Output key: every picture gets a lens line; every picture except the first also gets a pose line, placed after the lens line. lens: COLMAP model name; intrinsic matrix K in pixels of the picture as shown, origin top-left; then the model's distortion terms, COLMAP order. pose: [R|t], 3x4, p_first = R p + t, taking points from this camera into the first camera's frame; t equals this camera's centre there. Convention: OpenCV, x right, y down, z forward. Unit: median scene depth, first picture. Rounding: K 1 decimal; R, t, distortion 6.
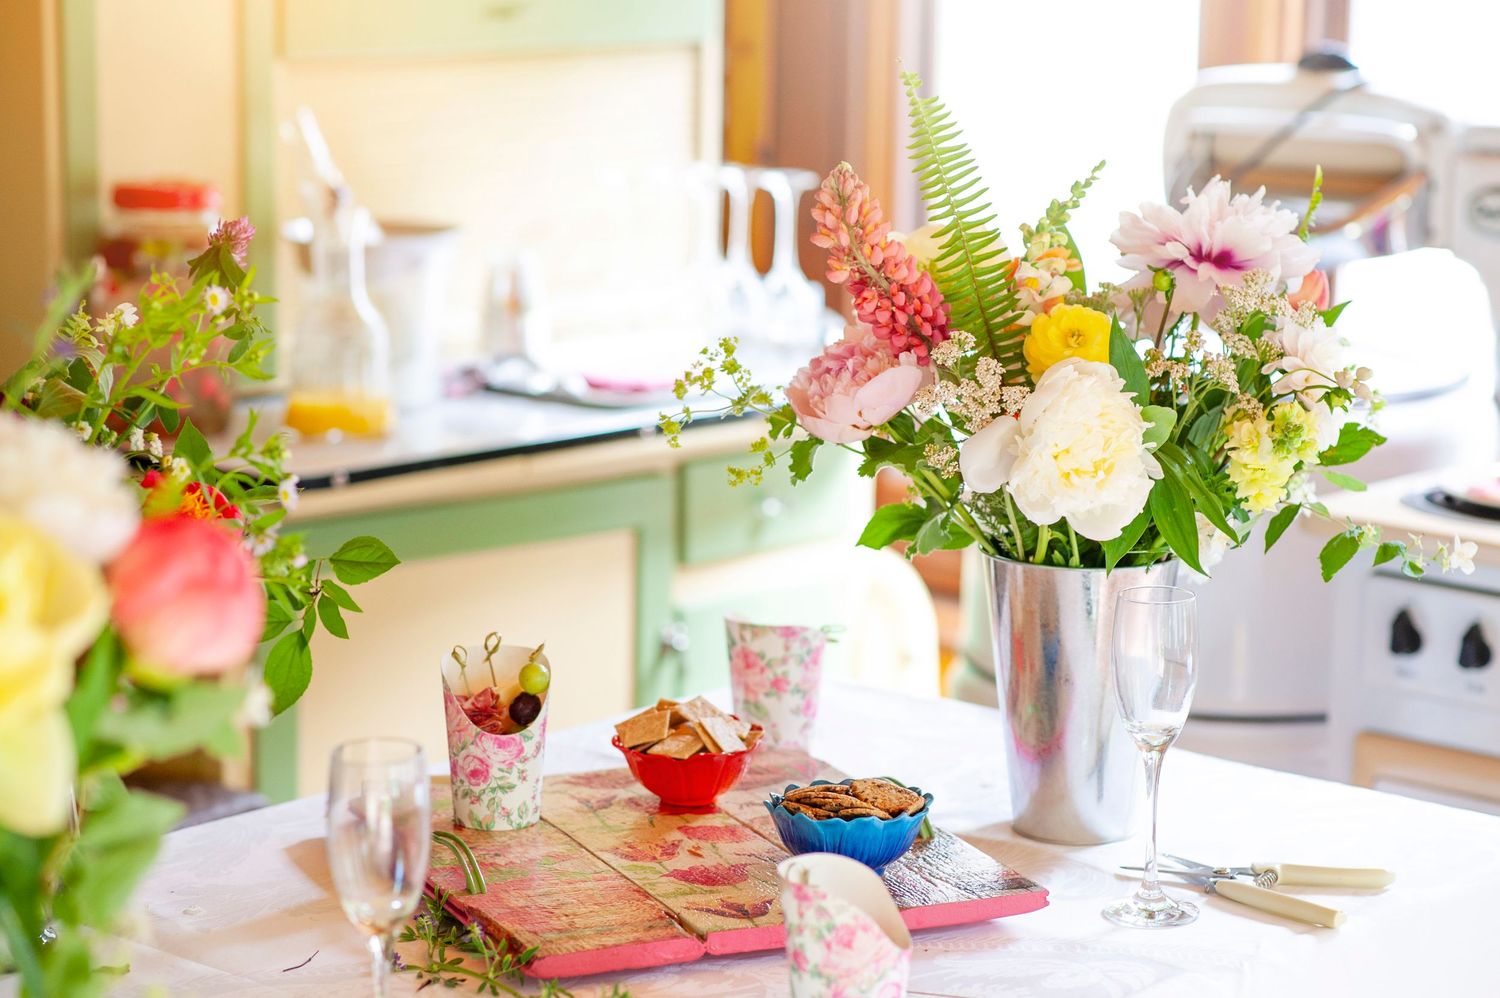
lens RADIAL K [[4092.0, 0, 750.0], [0, 4092.0, 499.0], [0, 0, 1]] dist [0.060807, 0.516929]
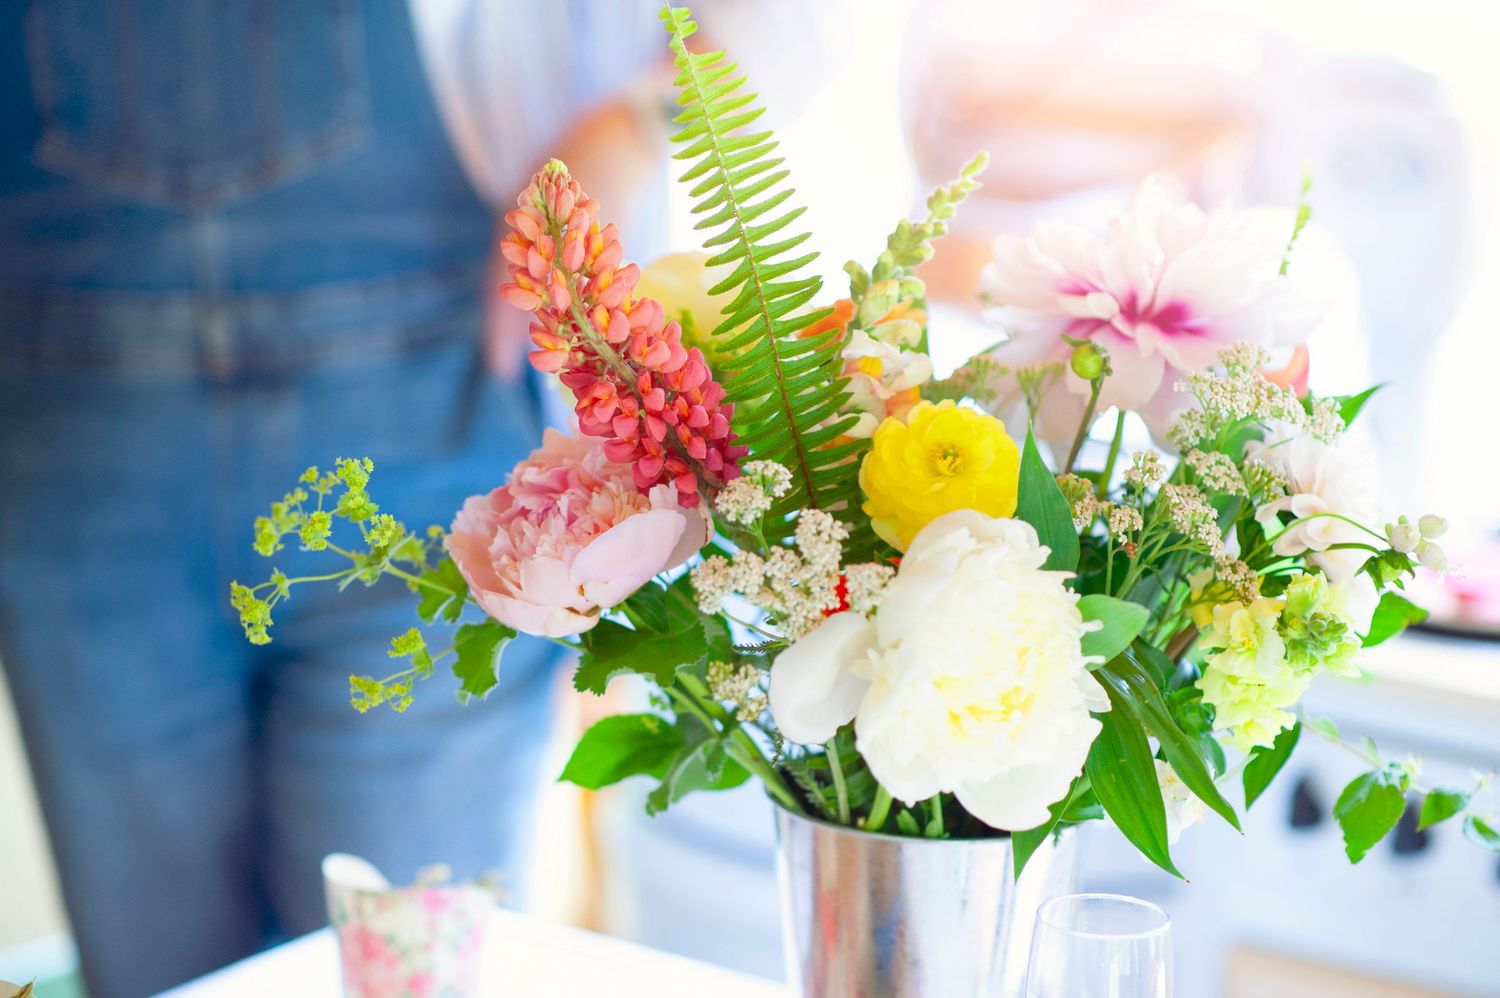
lens RADIAL K [[4092.0, 0, 750.0], [0, 4092.0, 499.0], [0, 0, 1]] dist [0.060807, 0.516929]
pose [[0.991928, -0.003672, 0.126748, -0.023433], [-0.001504, 0.999170, 0.040718, -0.058010], [-0.126793, -0.040580, 0.991099, 0.420145]]
